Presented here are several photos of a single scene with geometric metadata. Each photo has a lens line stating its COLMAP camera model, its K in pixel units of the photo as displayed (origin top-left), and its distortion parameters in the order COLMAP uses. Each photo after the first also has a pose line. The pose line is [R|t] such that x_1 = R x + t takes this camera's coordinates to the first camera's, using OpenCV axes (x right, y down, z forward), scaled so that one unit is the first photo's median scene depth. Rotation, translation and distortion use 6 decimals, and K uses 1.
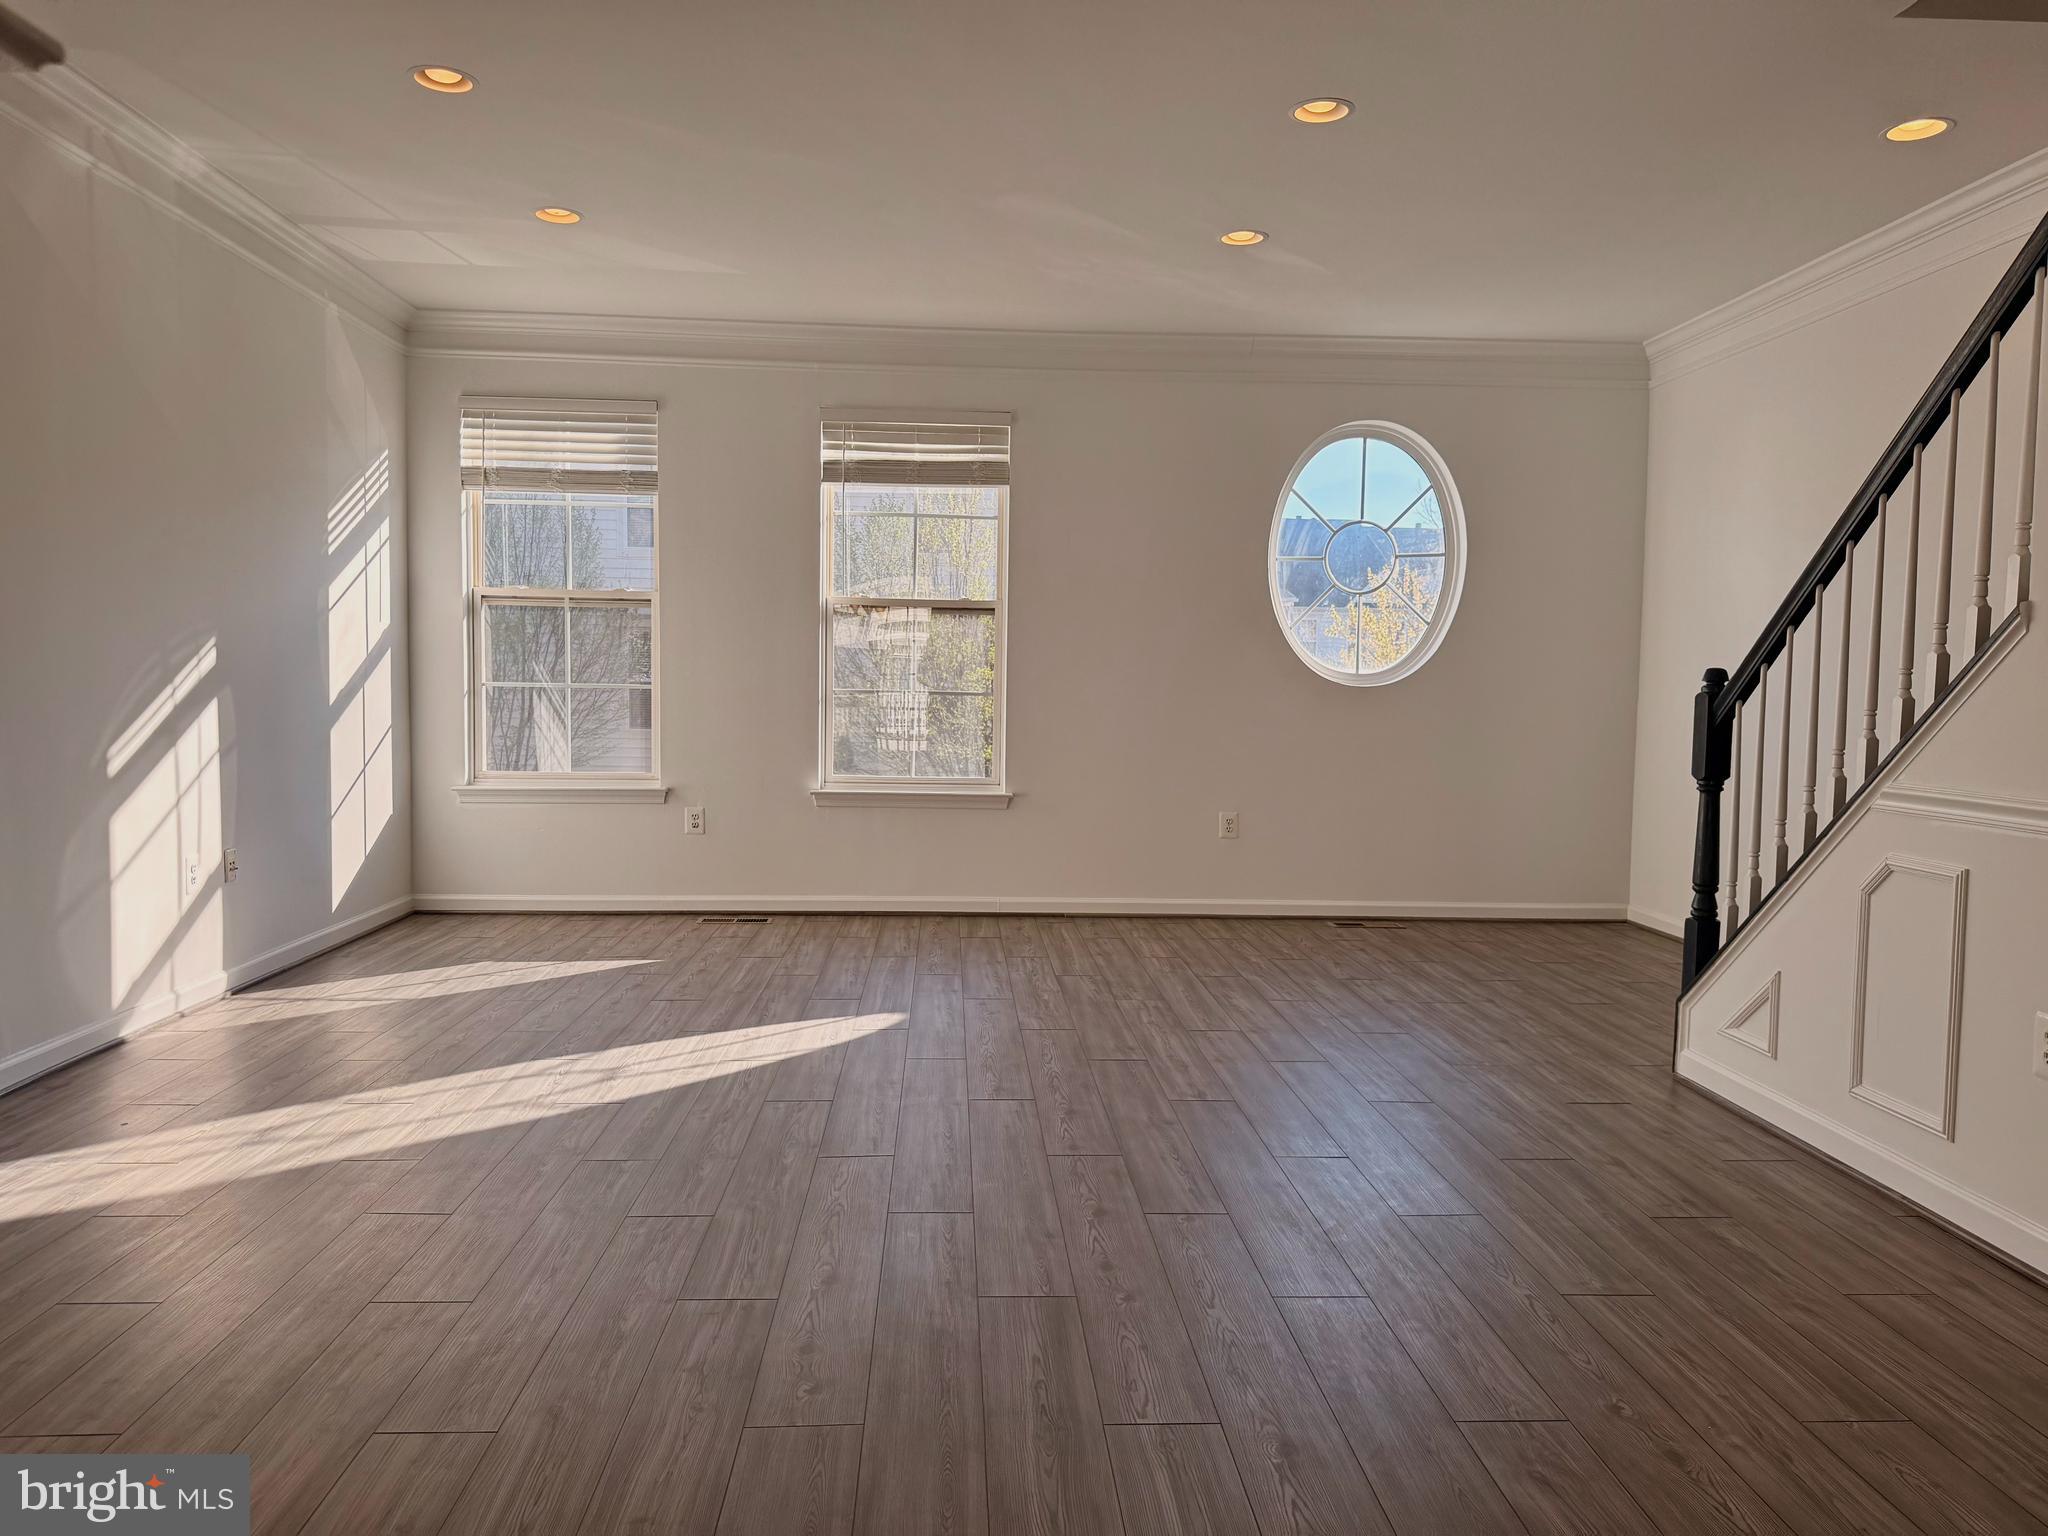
lens RADIAL K [[1433.1, 0, 1024.0], [0, 1433.1, 768.0], [0, 0, 1]] dist [0.117332, -0.165193]
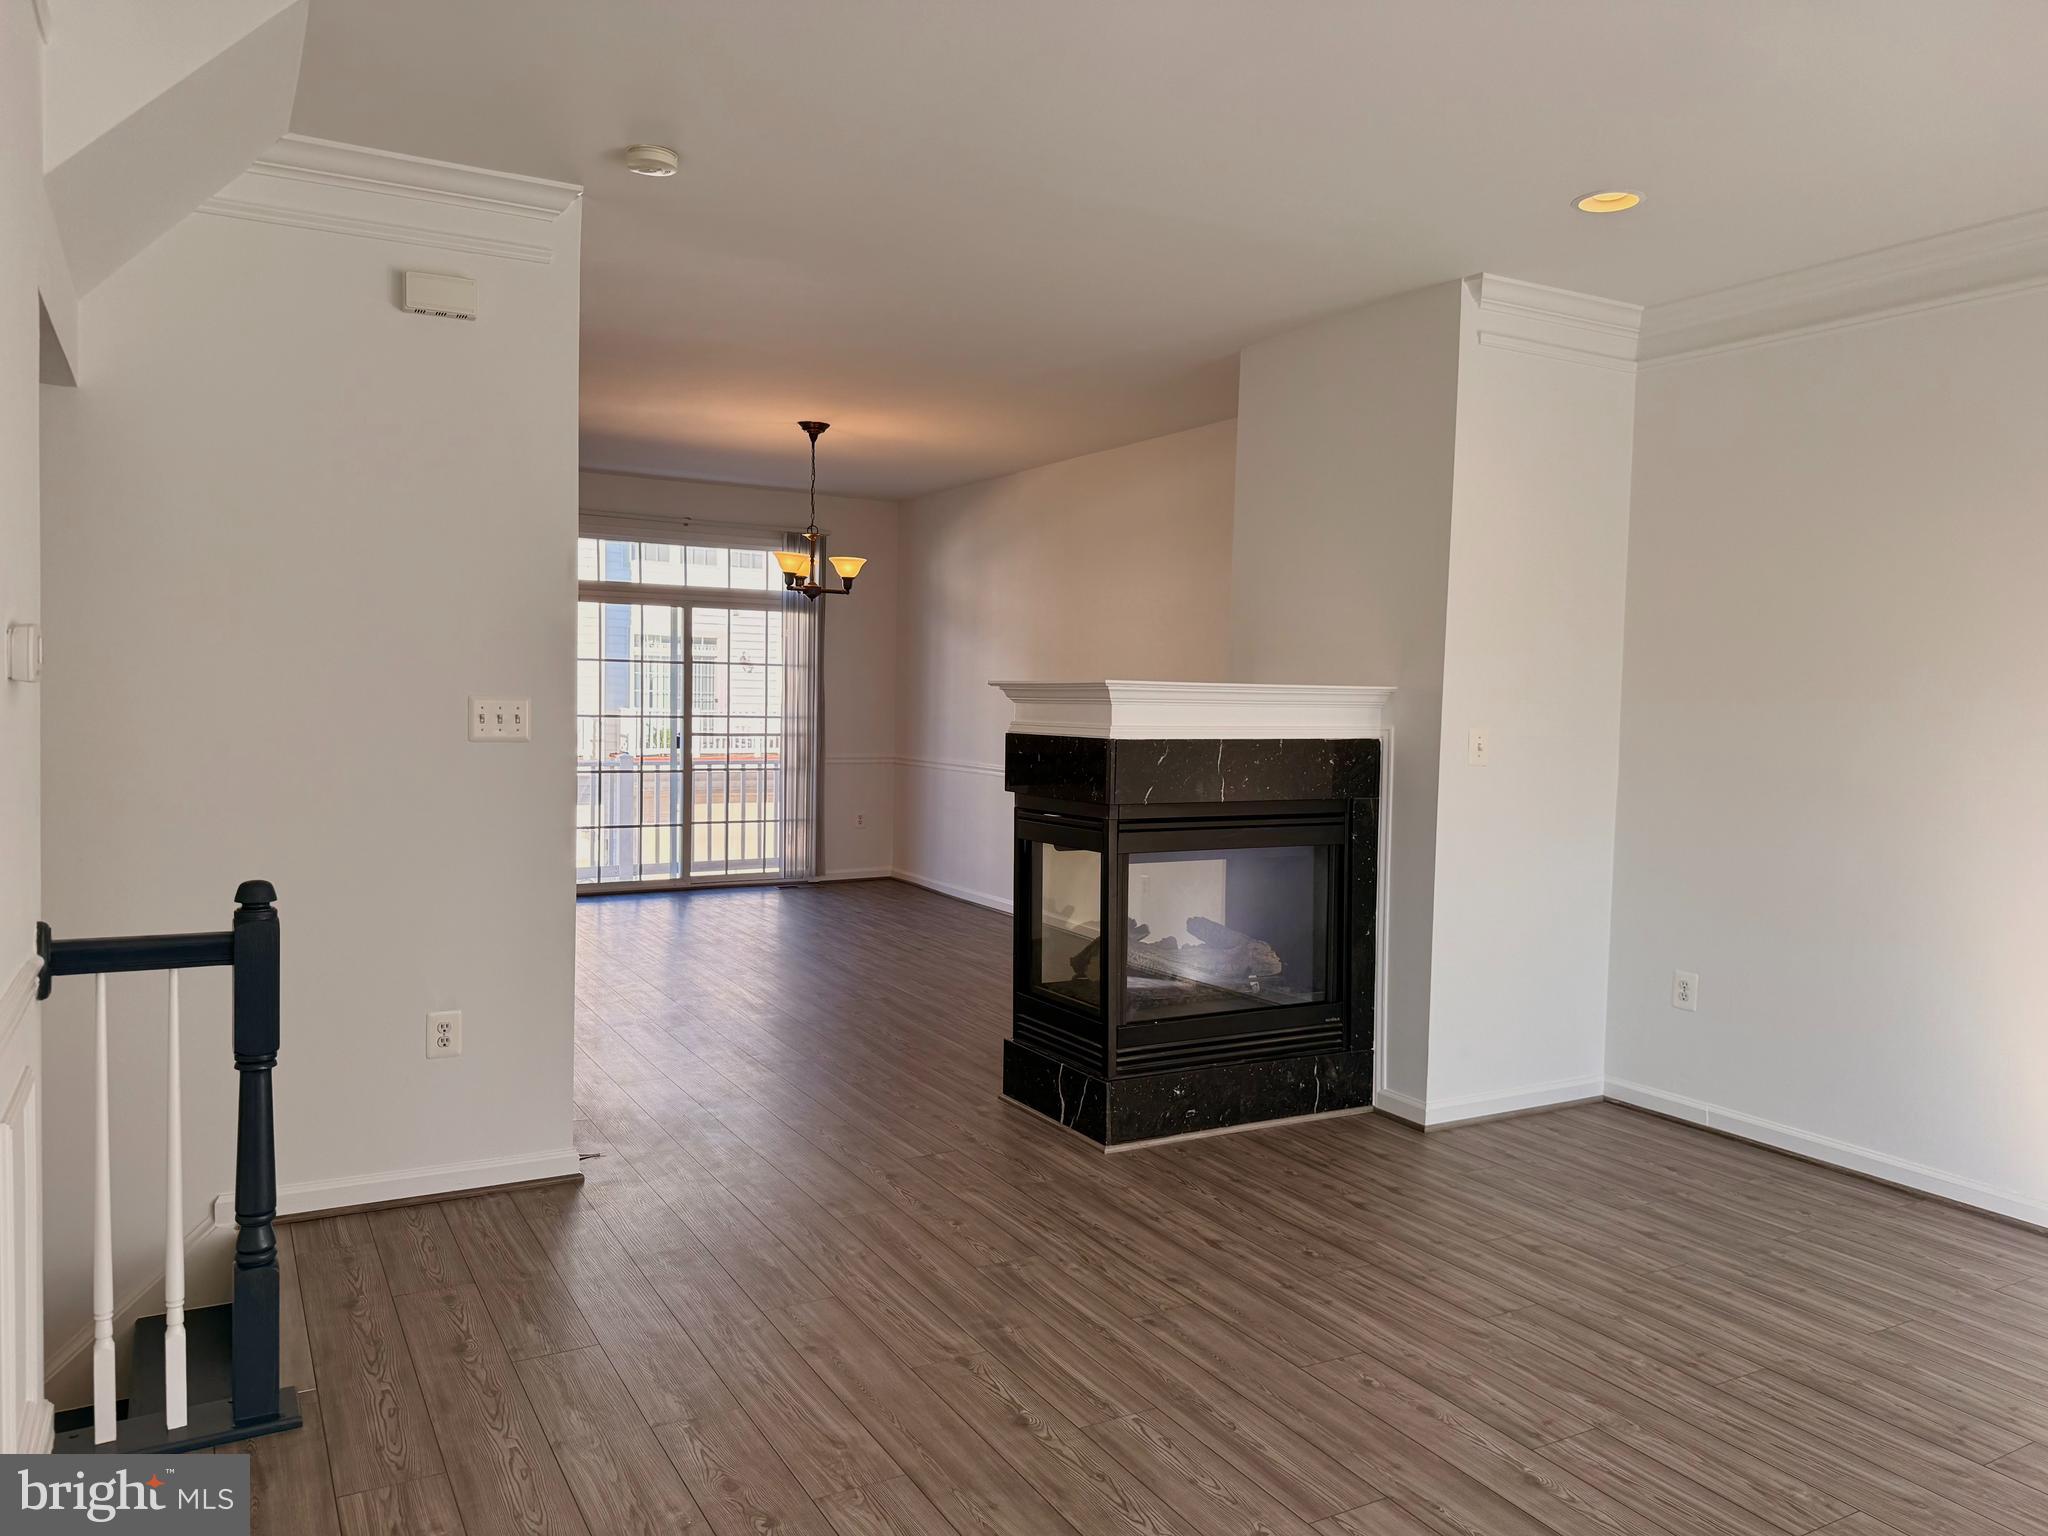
lens RADIAL K [[1433.1, 0, 1024.0], [0, 1433.1, 768.0], [0, 0, 1]] dist [0.117332, -0.165193]
pose [[-0.893963, -0.011292, -0.447998, 0.409616], [-0.063179, 0.992874, 0.101044, -0.131249], [0.443664, 0.118634, -0.888306, 1.112997]]
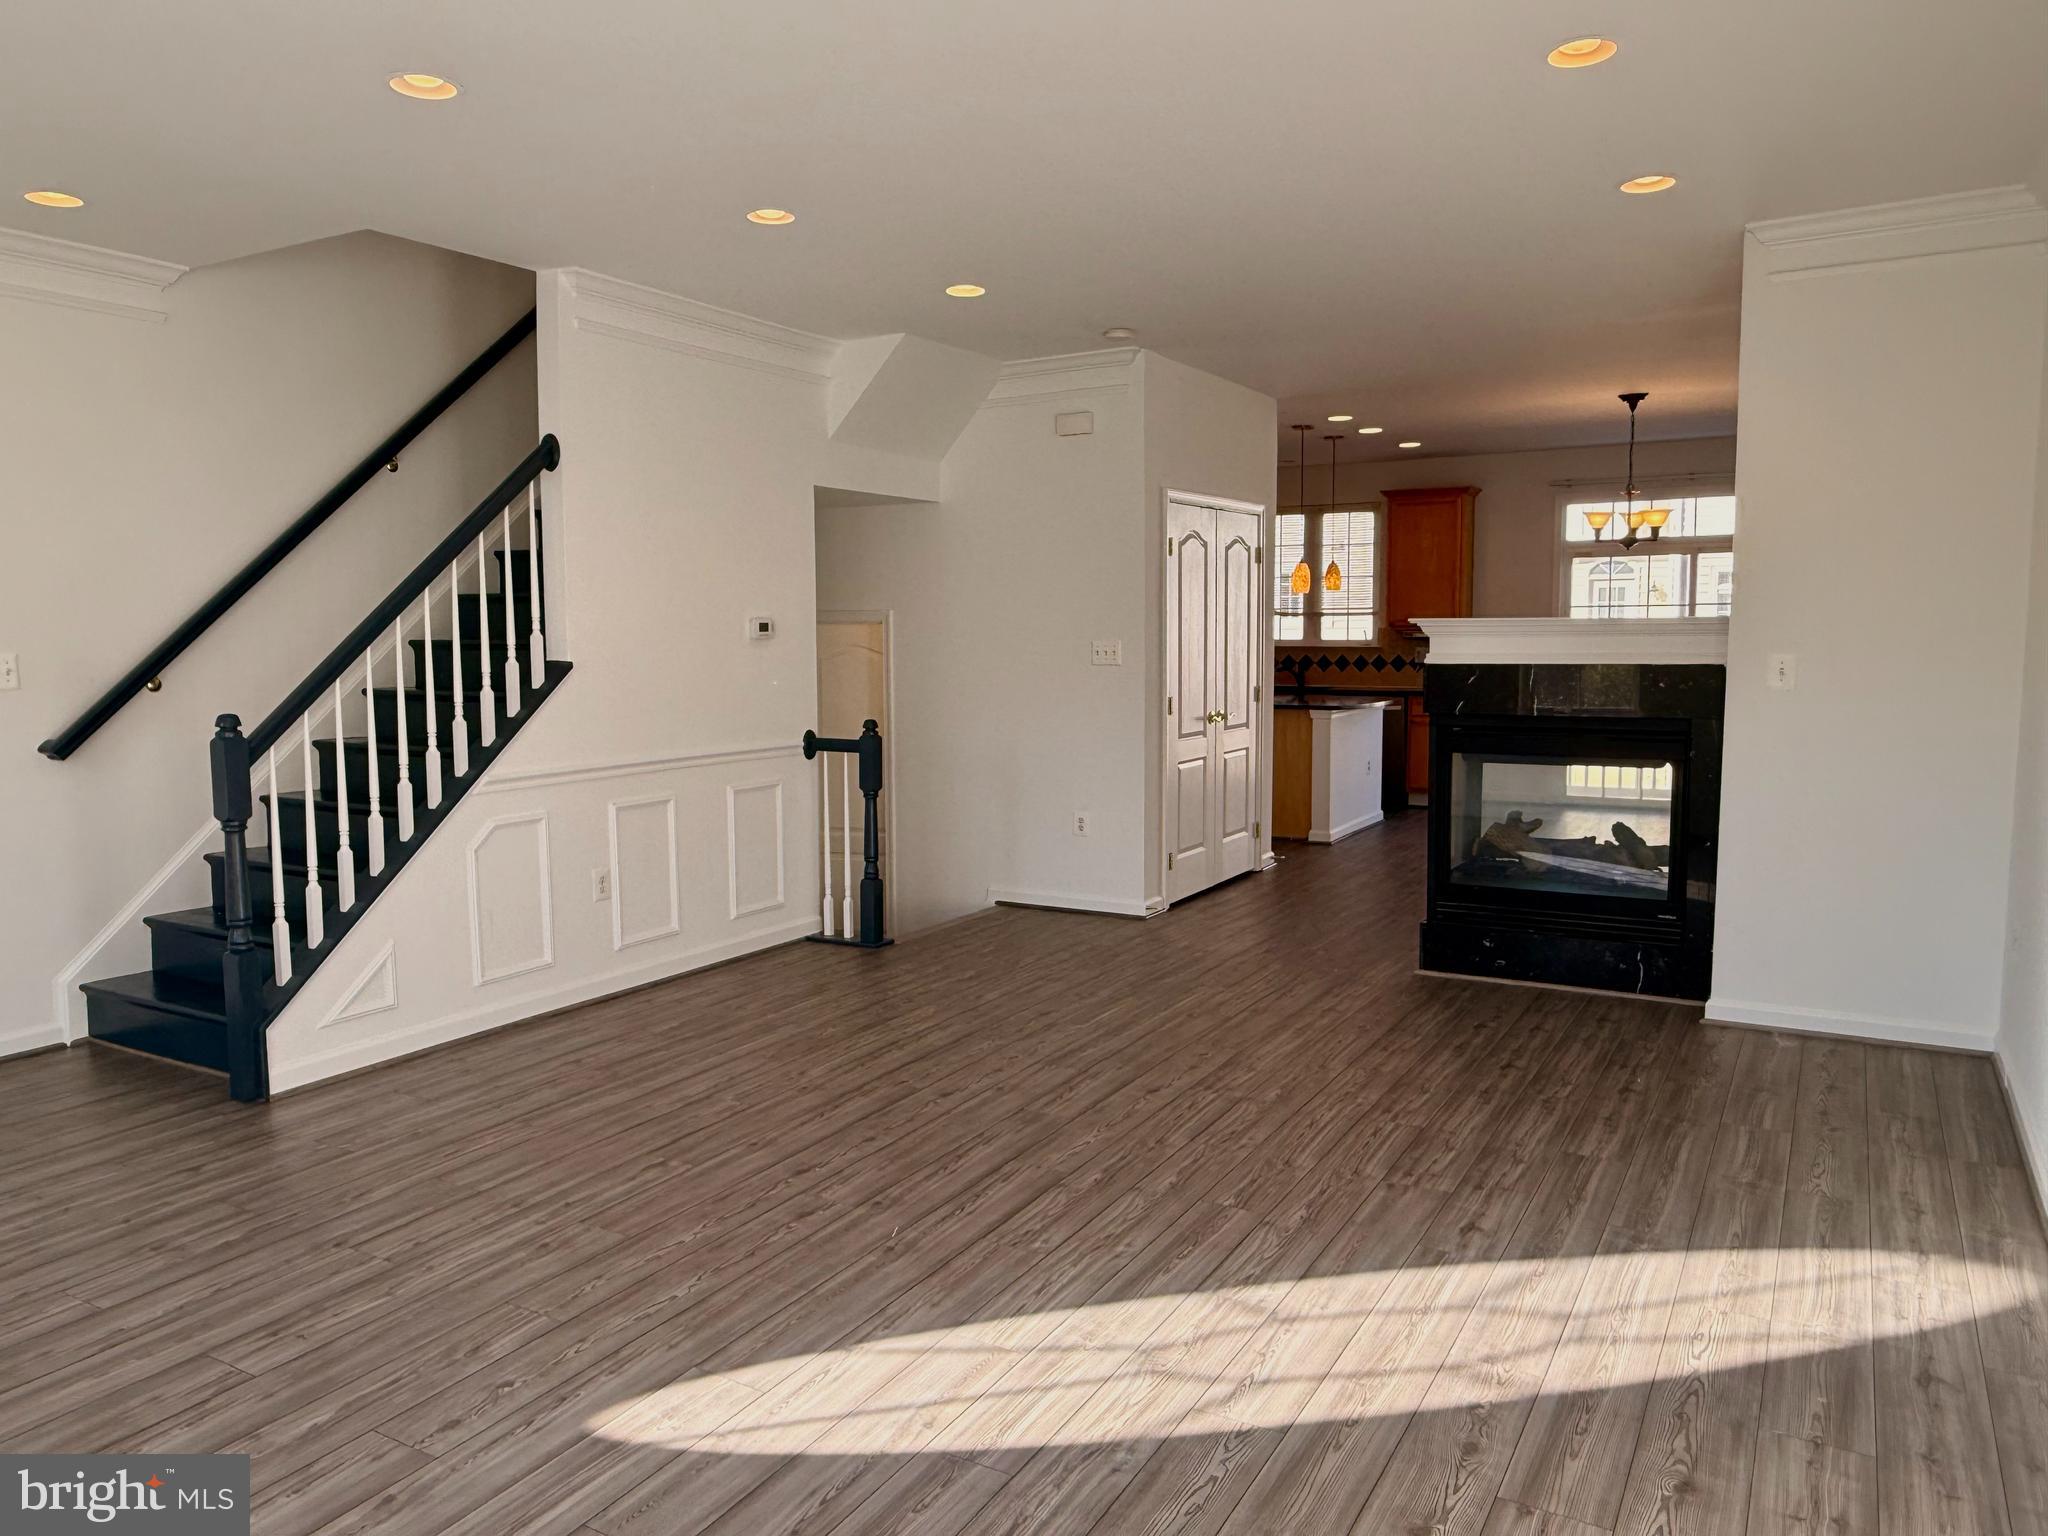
lens RADIAL K [[1426.8, 0, 1010.3], [0, 1426.8, 765.6], [0, 0, 1]] dist [0.006404, -0.003673]
pose [[-0.834563, -0.061676, 0.547449, -0.579983], [0.029500, 0.987285, 0.156201, -0.181953], [-0.550122, 0.146509, -0.822132, 1.590790]]
